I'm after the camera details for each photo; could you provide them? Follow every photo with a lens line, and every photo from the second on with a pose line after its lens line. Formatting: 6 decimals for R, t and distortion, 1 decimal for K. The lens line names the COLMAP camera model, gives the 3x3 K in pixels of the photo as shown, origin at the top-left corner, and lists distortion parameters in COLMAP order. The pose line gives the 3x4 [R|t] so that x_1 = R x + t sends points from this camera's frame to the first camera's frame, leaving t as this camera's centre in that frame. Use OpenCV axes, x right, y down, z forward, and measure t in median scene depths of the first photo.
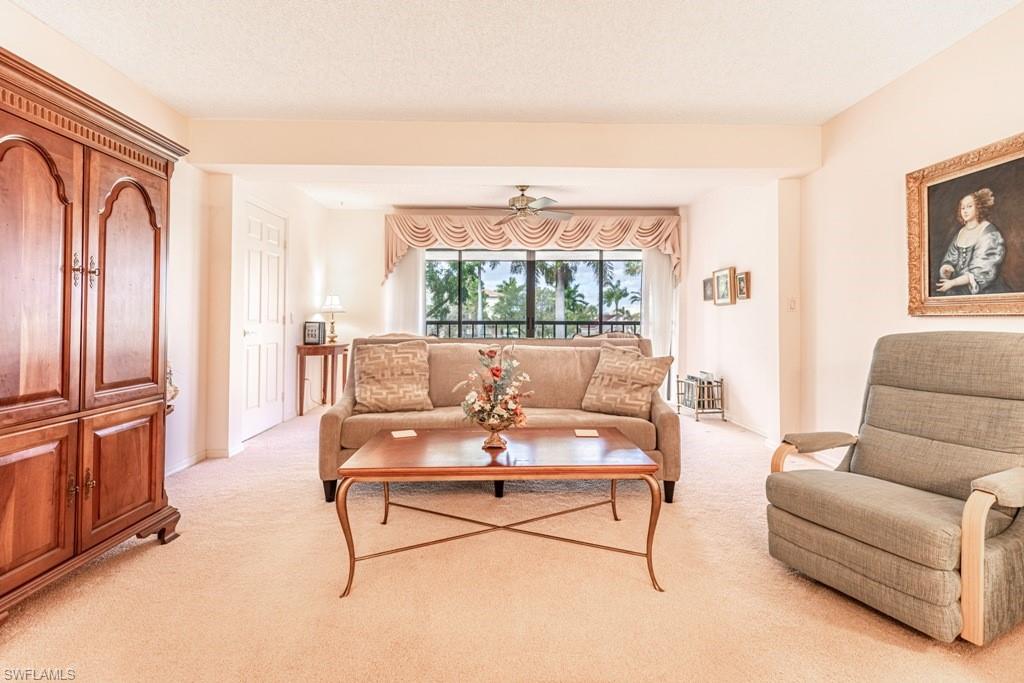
lens RADIAL K [[472.6, 0, 511.0], [0, 472.6, 331.1], [0, 0, 1]] dist [0.013696, -0.000248]
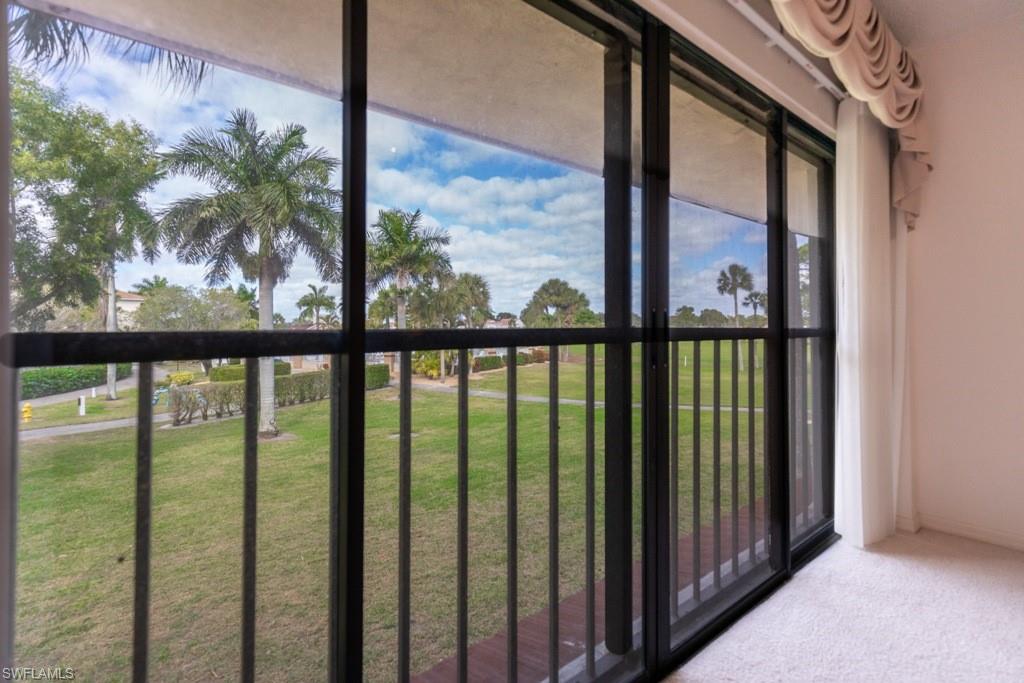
lens RADIAL K [[472.6, 0, 511.0], [0, 472.6, 331.1], [0, 0, 1]] dist [0.013696, -0.000248]
pose [[0.797455, -0.015324, 0.603184, -0.040287], [0.027043, 0.999581, -0.010358, -0.004756], [-0.602772, 0.024572, 0.797535, 0.215538]]
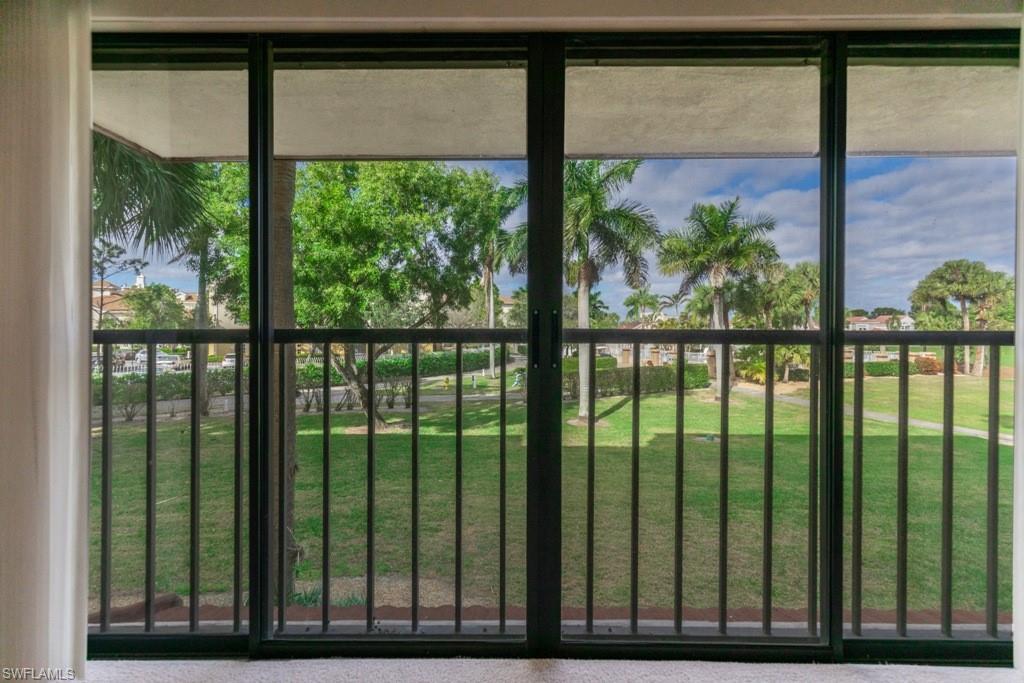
lens RADIAL K [[472.6, 0, 511.0], [0, 472.6, 331.1], [0, 0, 1]] dist [0.013696, -0.000248]
pose [[0.999274, -0.004850, -0.037786, 0.008233], [0.004199, 0.999842, -0.017268, -0.004014], [0.037864, 0.017096, 0.999137, 0.186676]]
